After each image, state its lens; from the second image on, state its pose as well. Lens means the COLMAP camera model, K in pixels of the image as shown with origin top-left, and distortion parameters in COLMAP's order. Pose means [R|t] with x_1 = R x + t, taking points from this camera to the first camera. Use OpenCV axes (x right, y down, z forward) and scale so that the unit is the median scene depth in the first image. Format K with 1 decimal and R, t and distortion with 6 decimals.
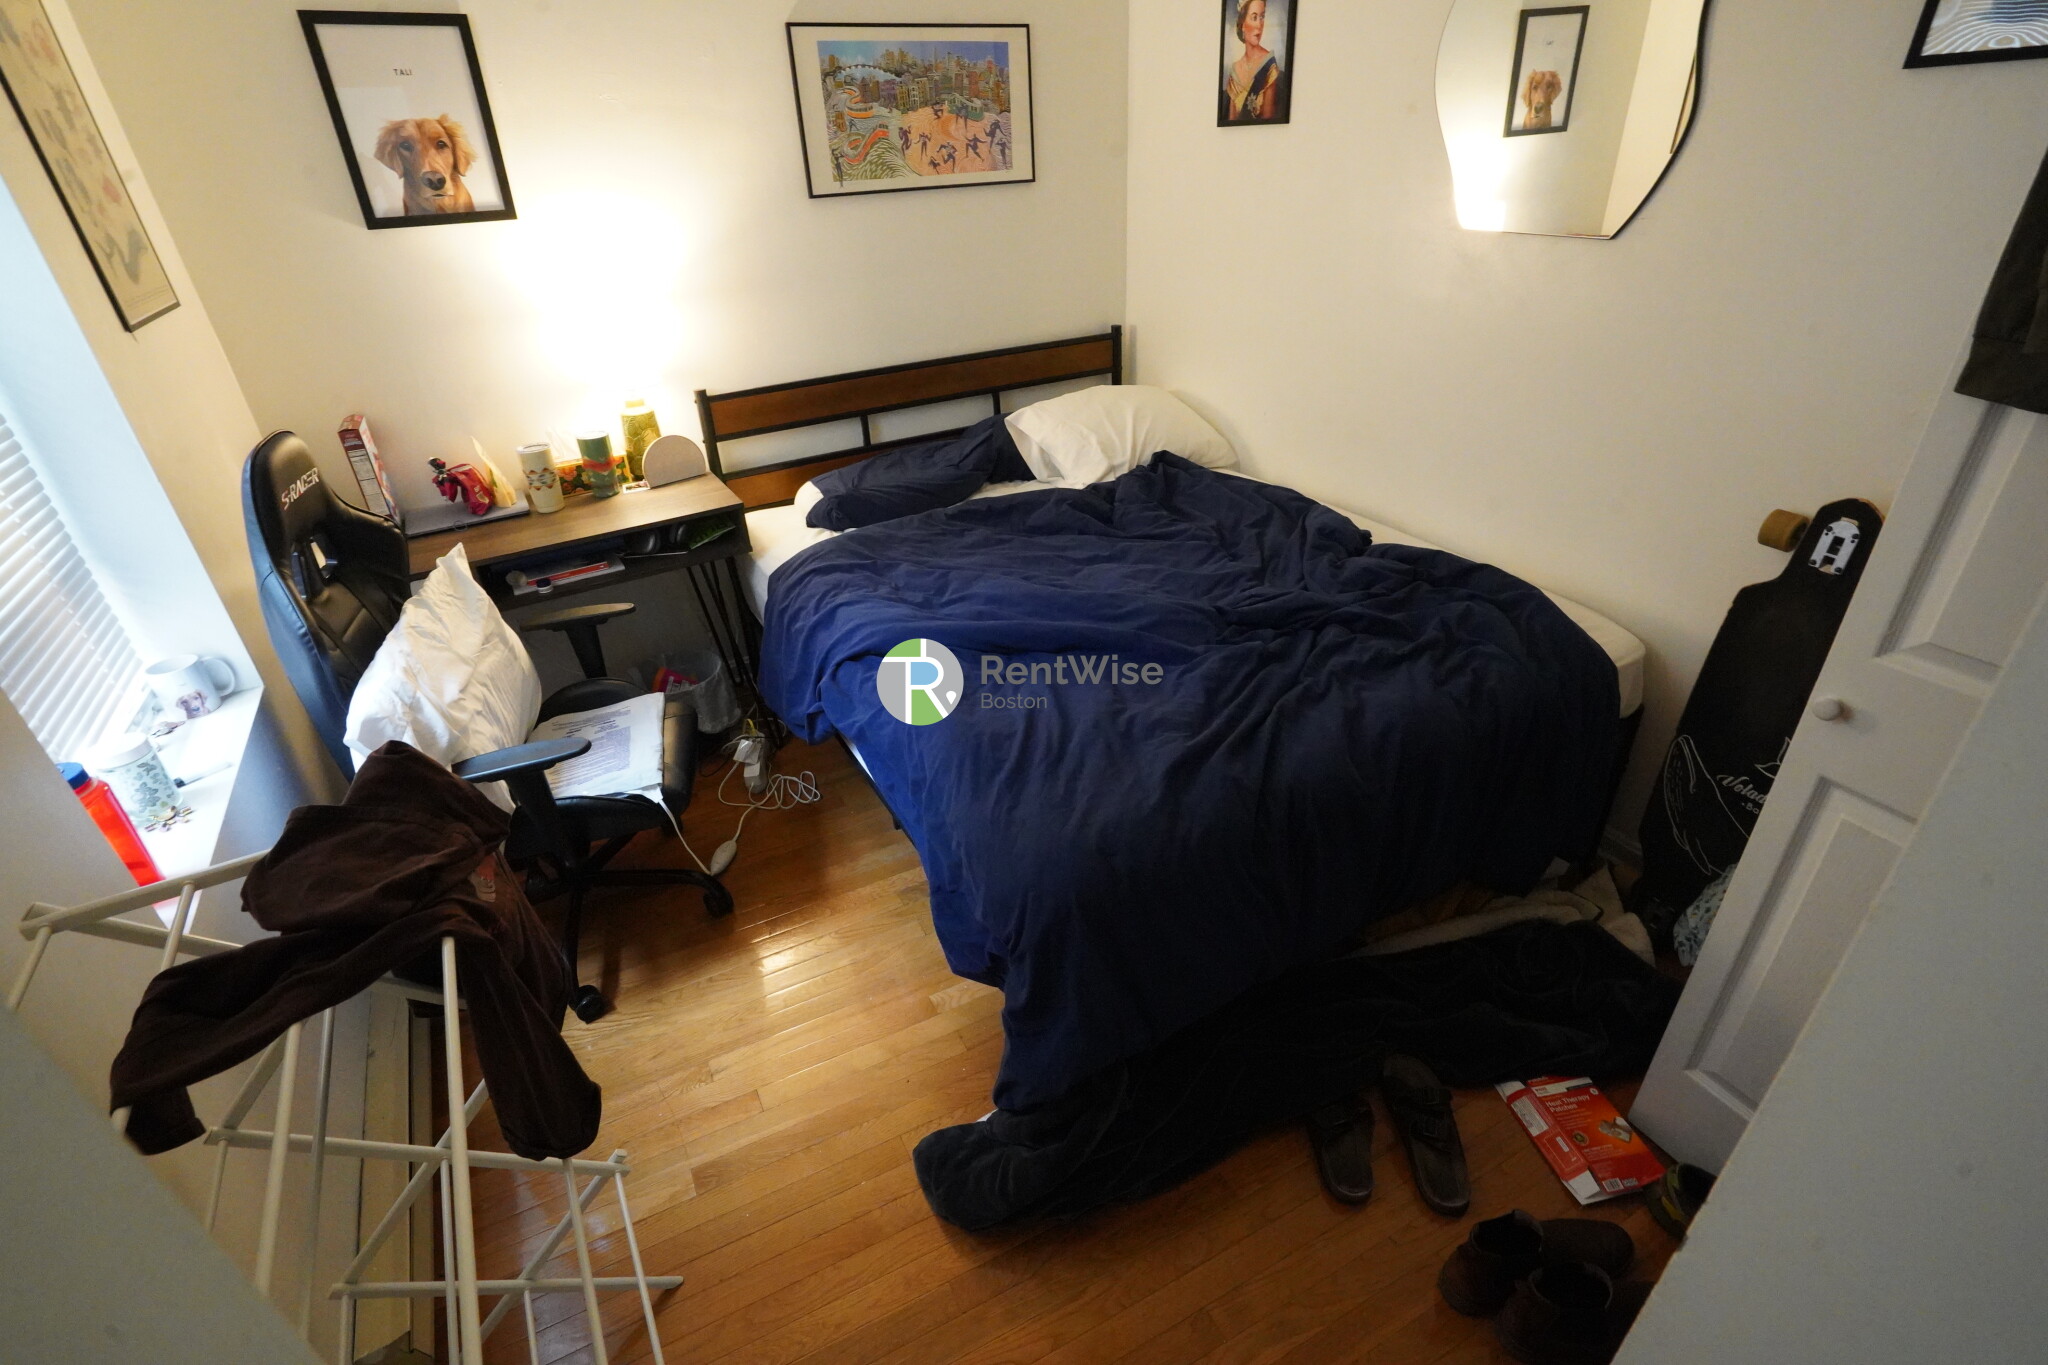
lens RADIAL K [[953.3, 0, 1028.1], [0, 953.3, 687.6], [0, 0, 1]] dist [-0.054049, 0.021028]
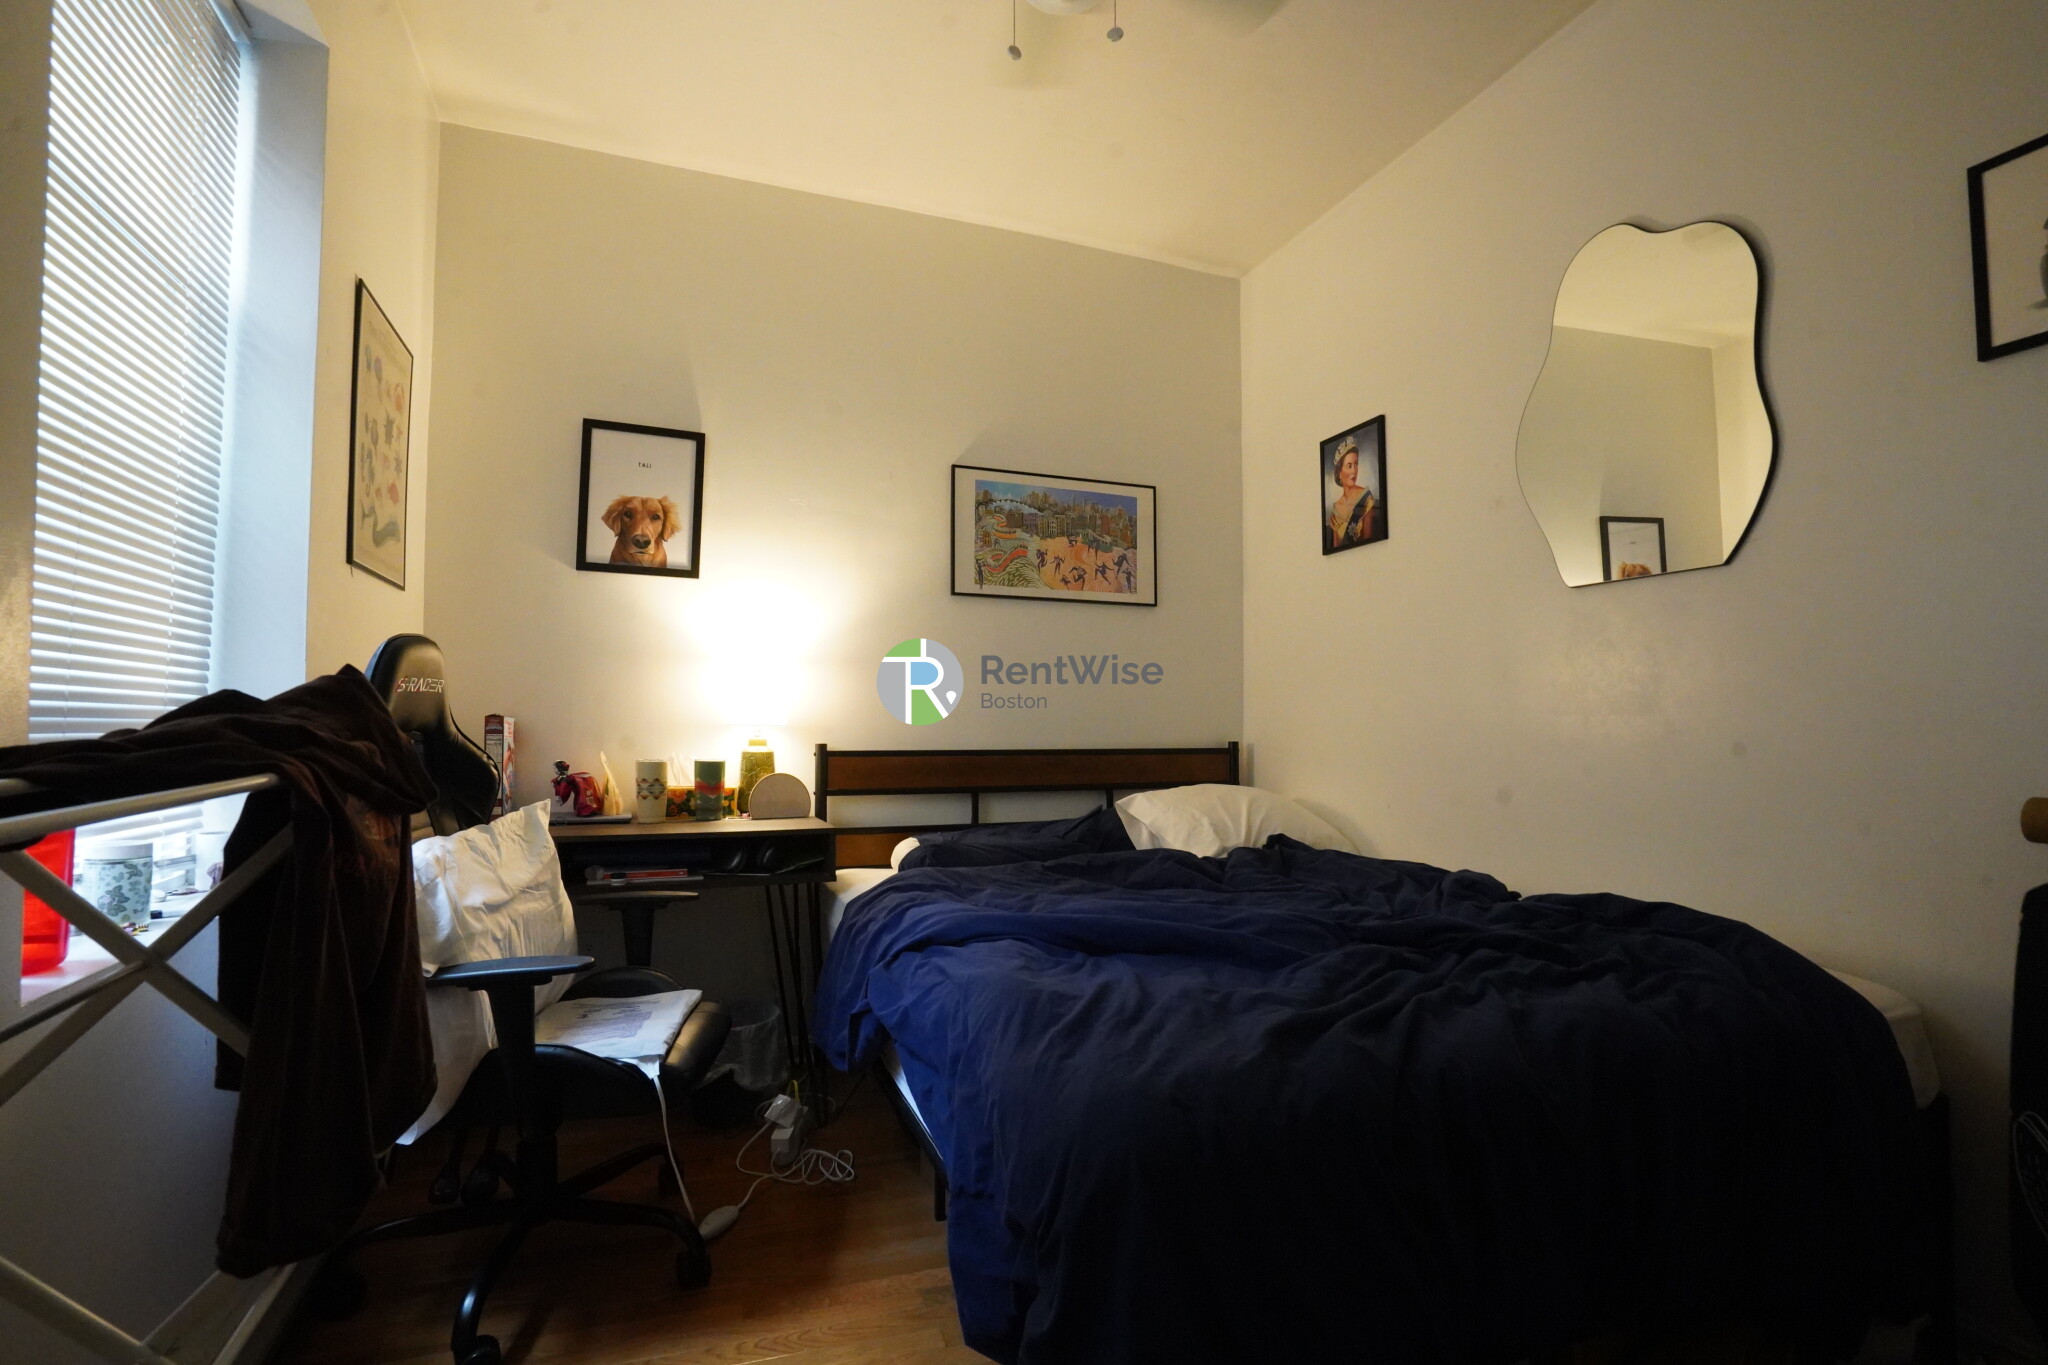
lens RADIAL K [[953.3, 0, 1028.1], [0, 953.3, 687.6], [0, 0, 1]] dist [-0.054049, 0.021028]
pose [[0.988009, 0.037106, -0.149870, 0.034355], [-0.111030, 0.845270, -0.522678, 0.165736], [0.107286, 0.533050, 0.839254, 0.116397]]
